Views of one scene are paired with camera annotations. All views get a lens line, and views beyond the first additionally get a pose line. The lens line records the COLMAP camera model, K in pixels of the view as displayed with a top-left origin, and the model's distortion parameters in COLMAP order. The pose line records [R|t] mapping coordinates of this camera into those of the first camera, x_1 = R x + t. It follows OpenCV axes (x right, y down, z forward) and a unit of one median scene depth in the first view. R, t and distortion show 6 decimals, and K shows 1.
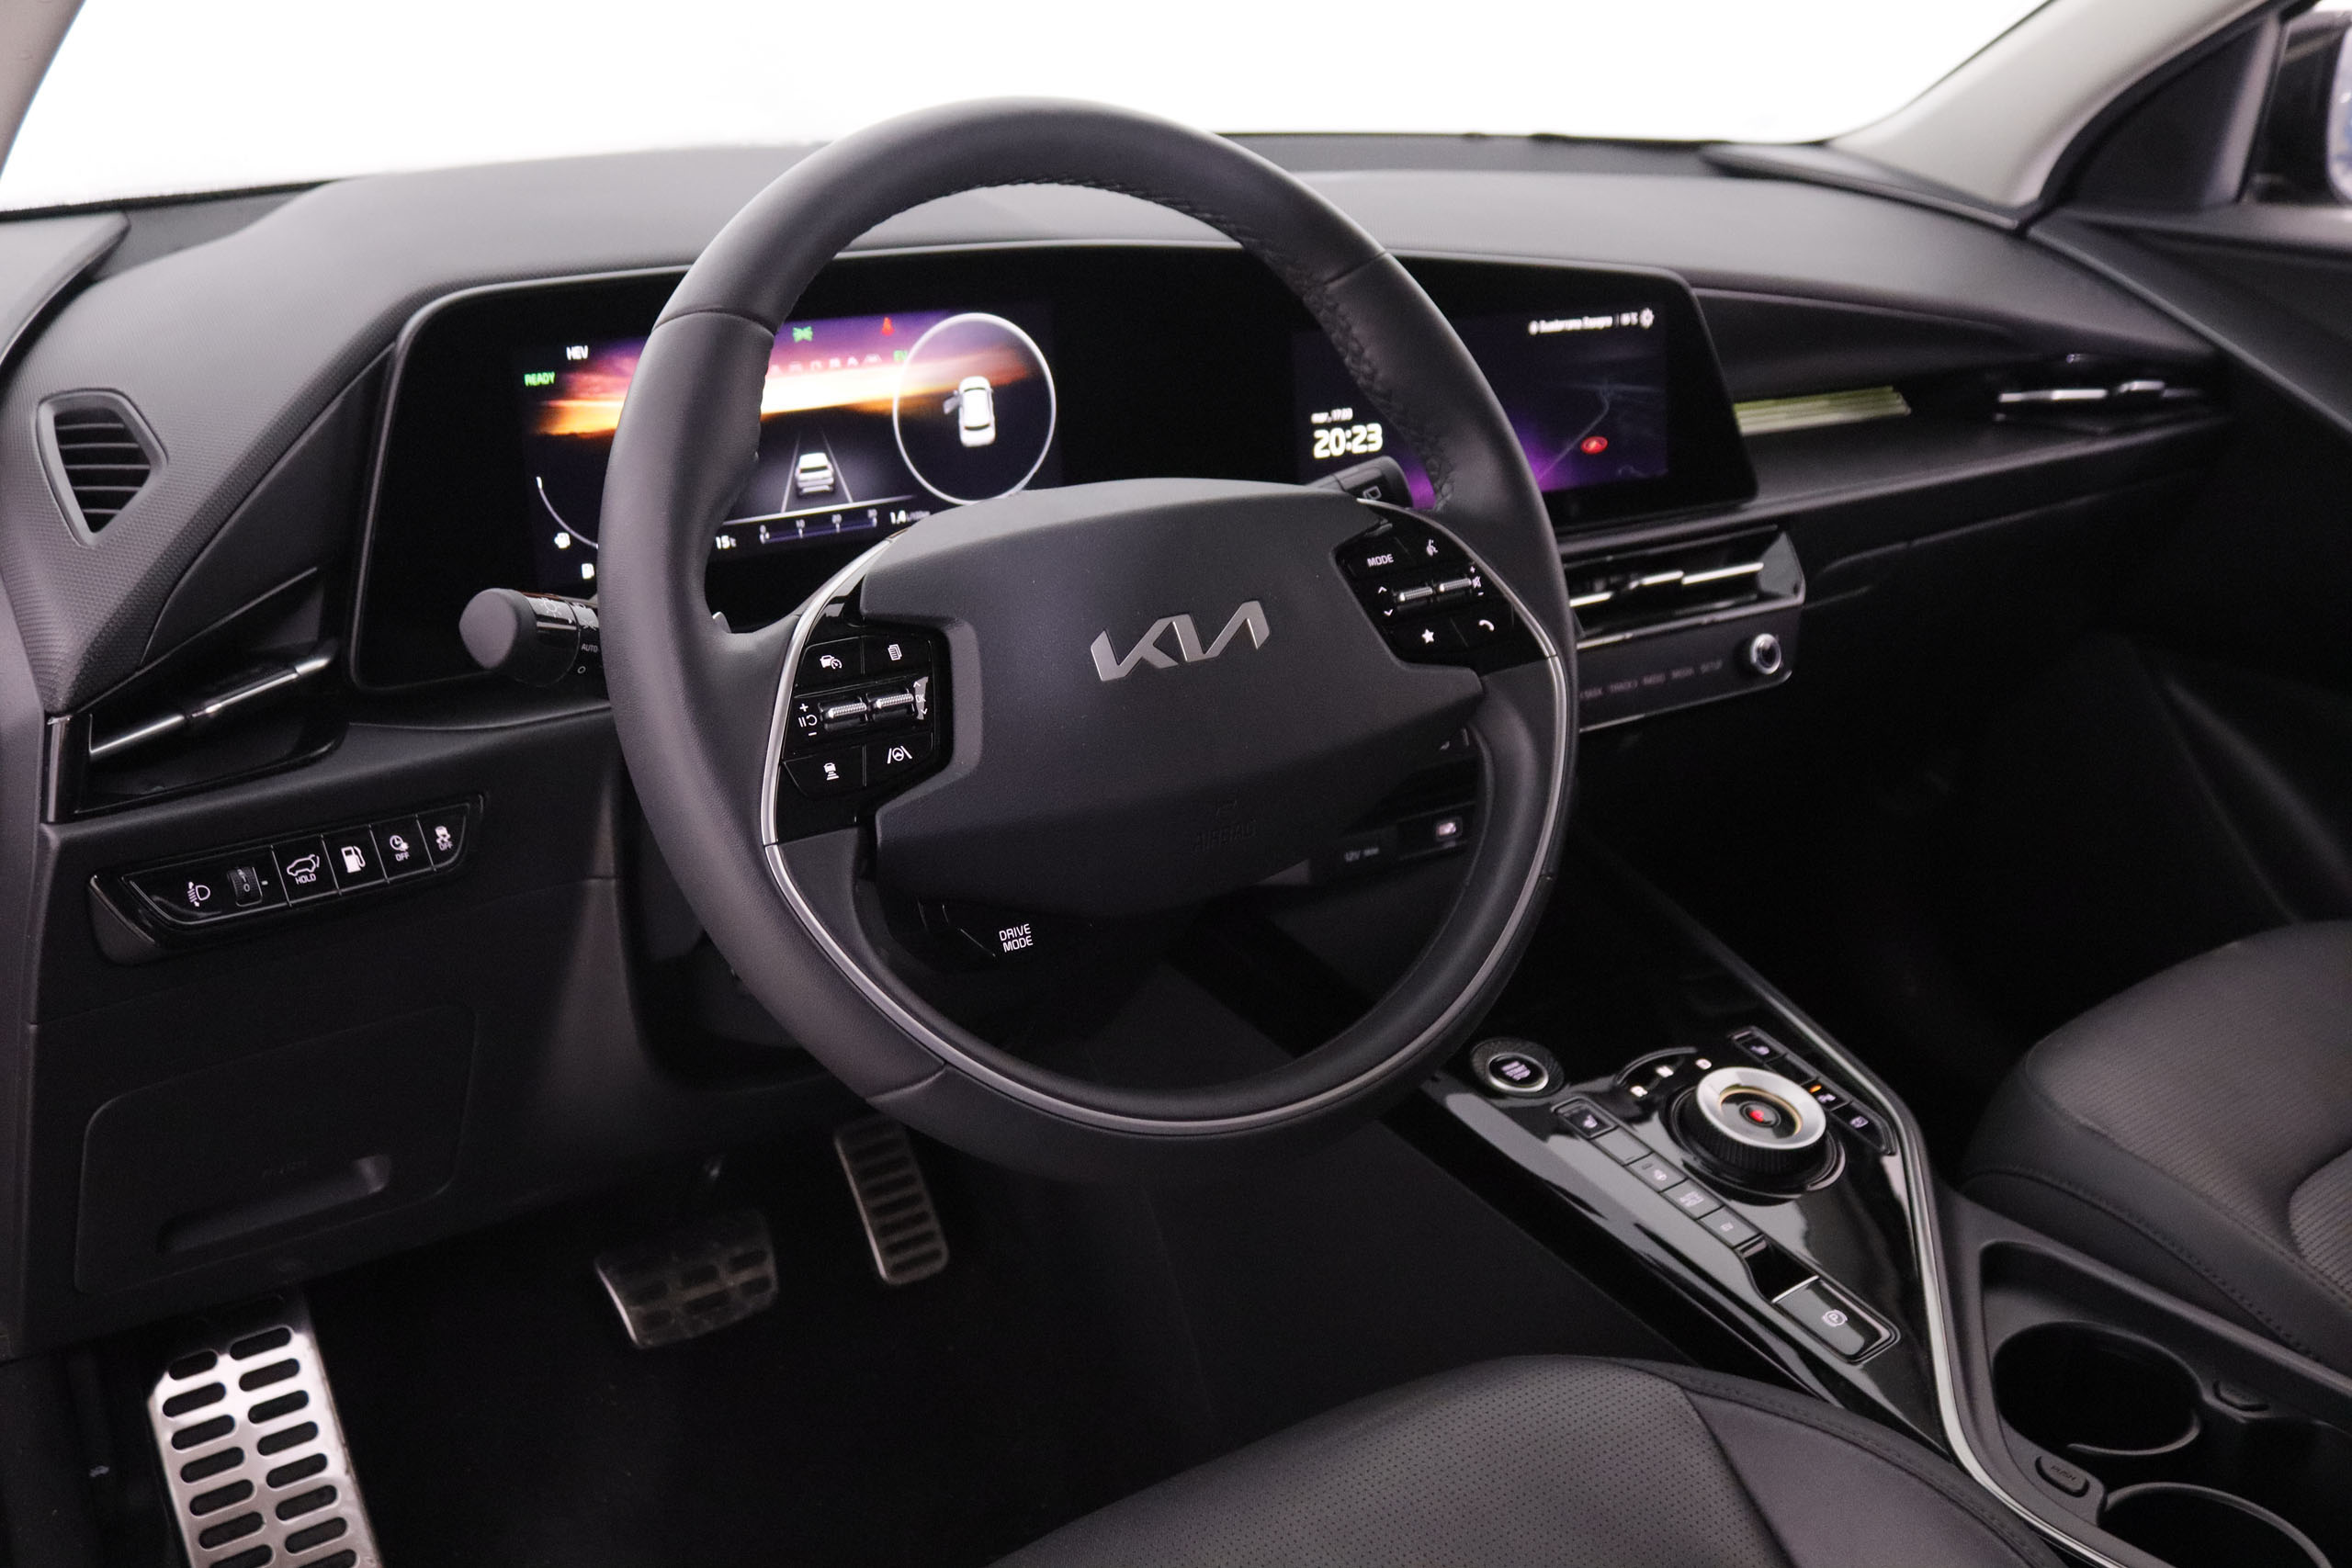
lens RADIAL K [[2238.2, 0, 1176.0], [0, 2238.2, 784.0], [0, 0, 1]] dist [-0.086768, 0.002230]
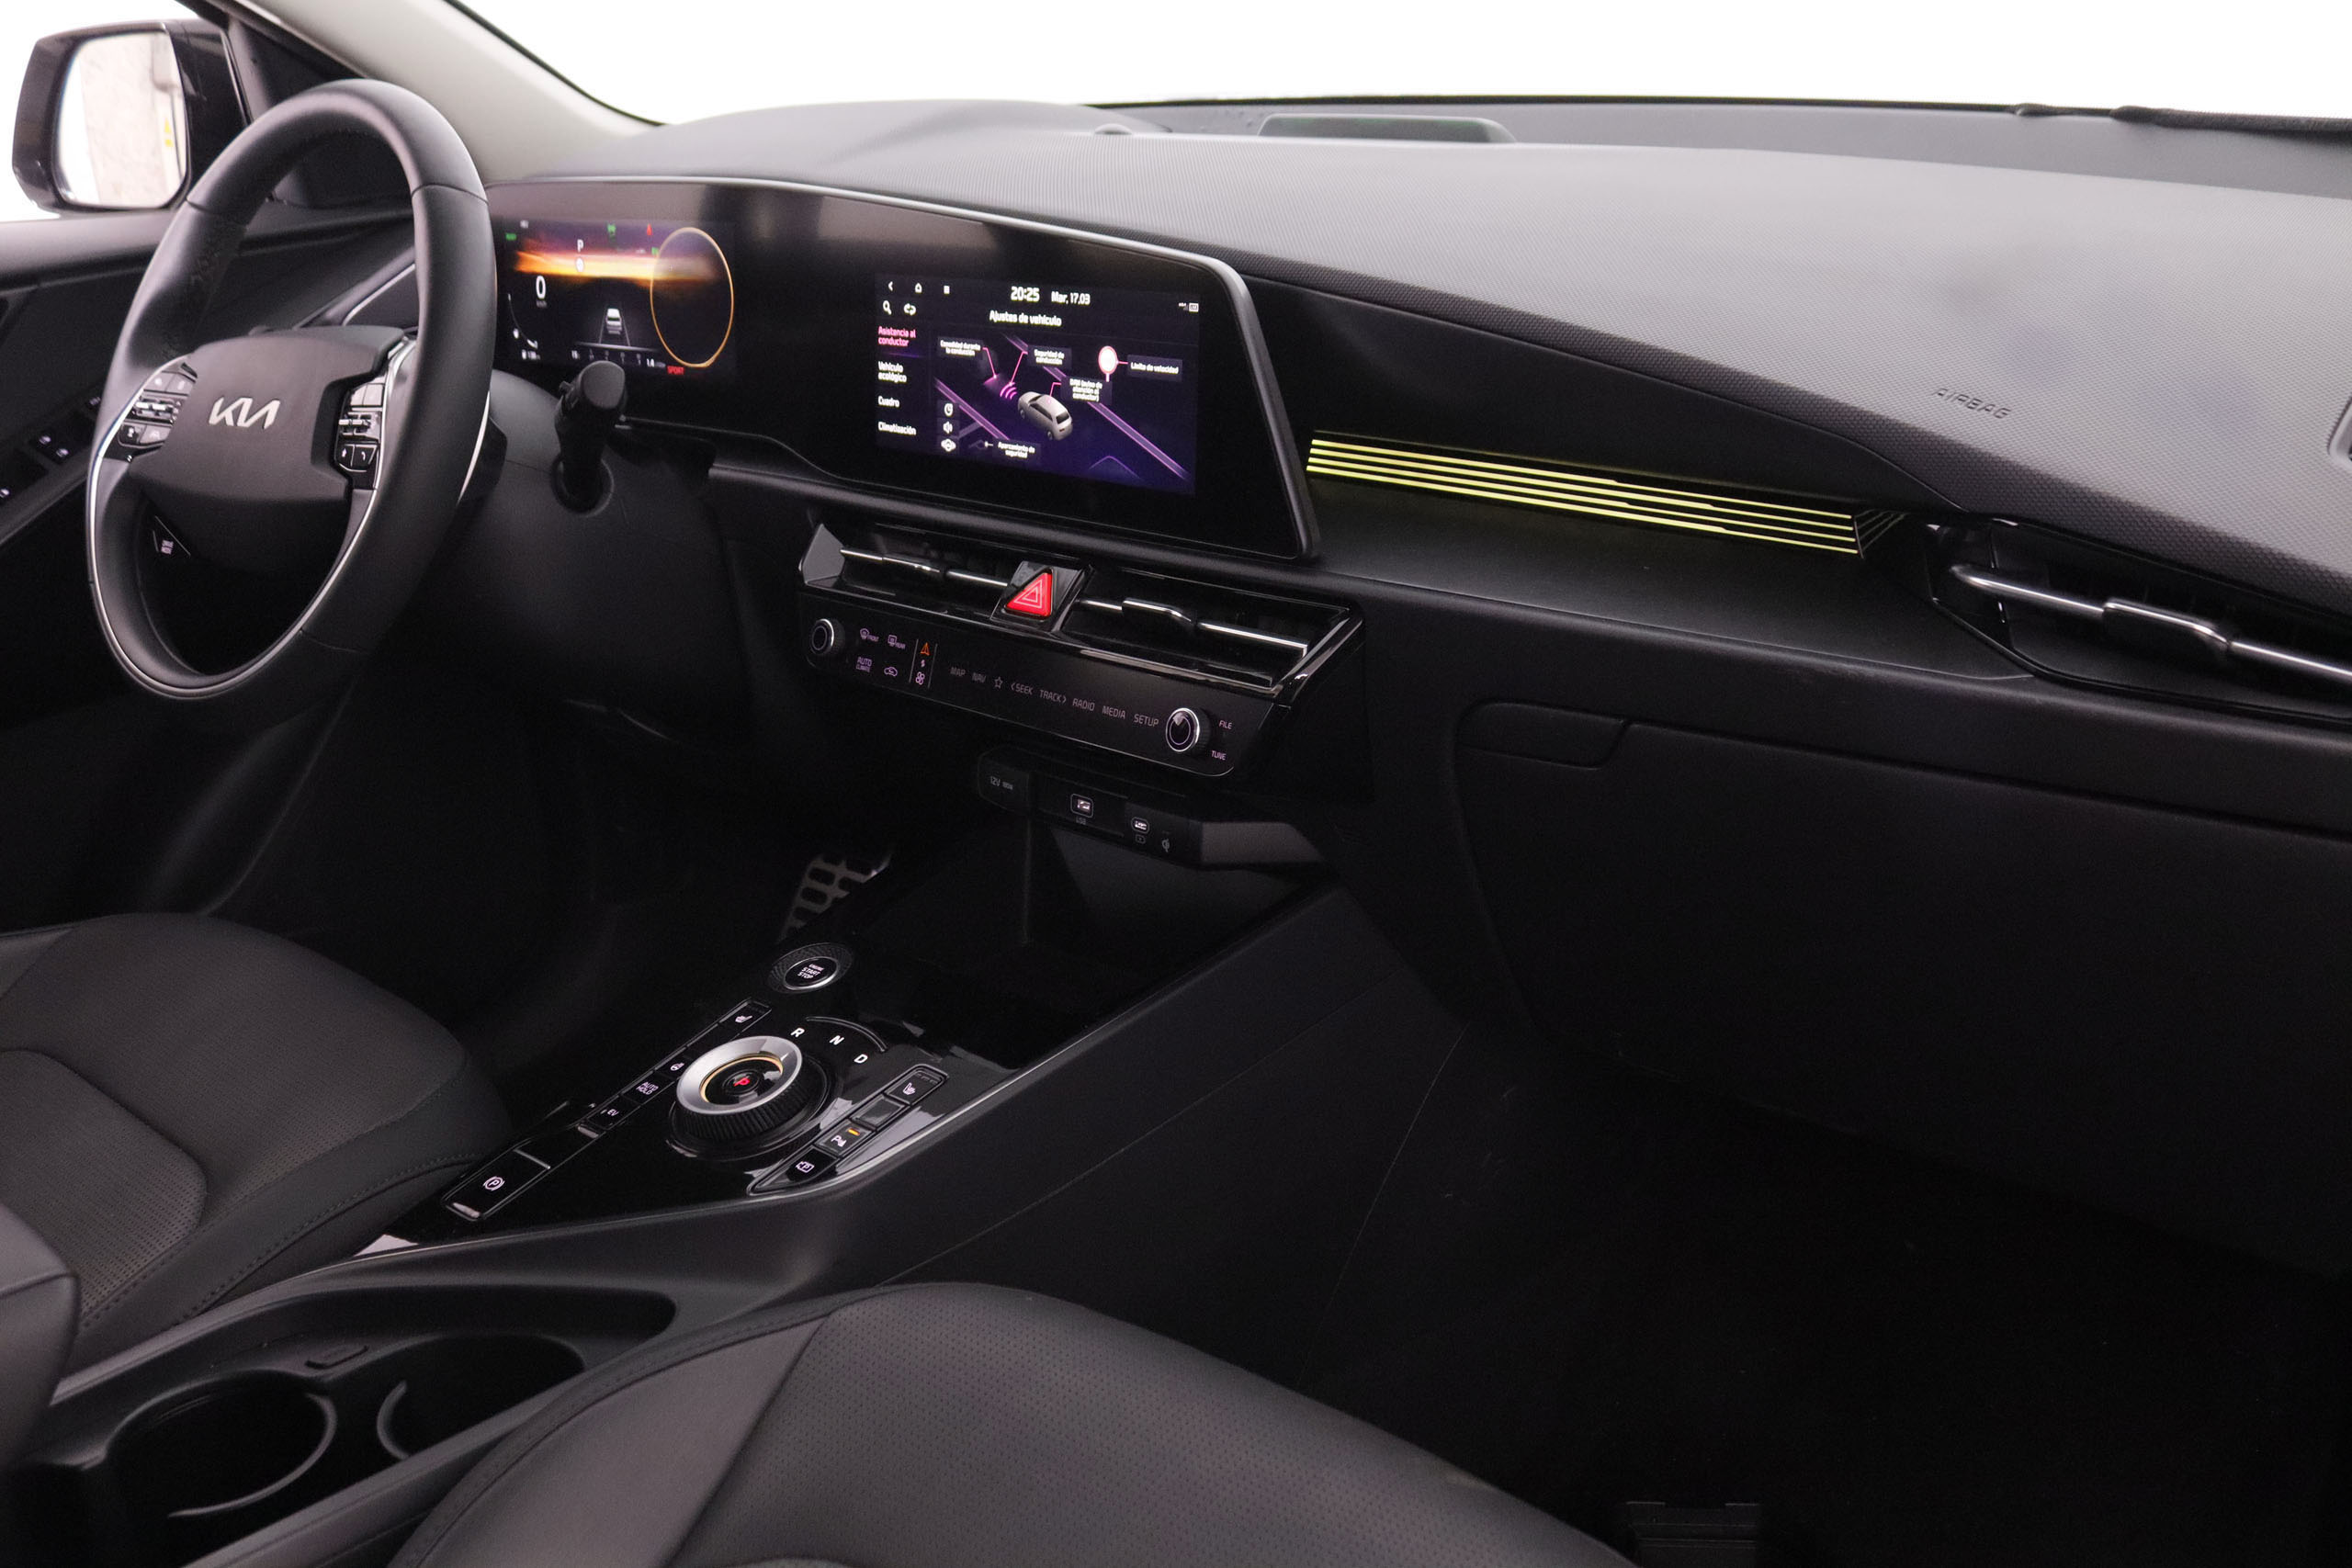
lens RADIAL K [[2238.2, 0, 1176.0], [0, 2238.2, 784.0], [0, 0, 1]] dist [-0.086768, 0.002230]
pose [[0.176848, 0.304709, -0.935883, 1.394233], [-0.276813, 0.927888, 0.249798, -0.327919], [0.944510, 0.214888, 0.248443, 1.052296]]
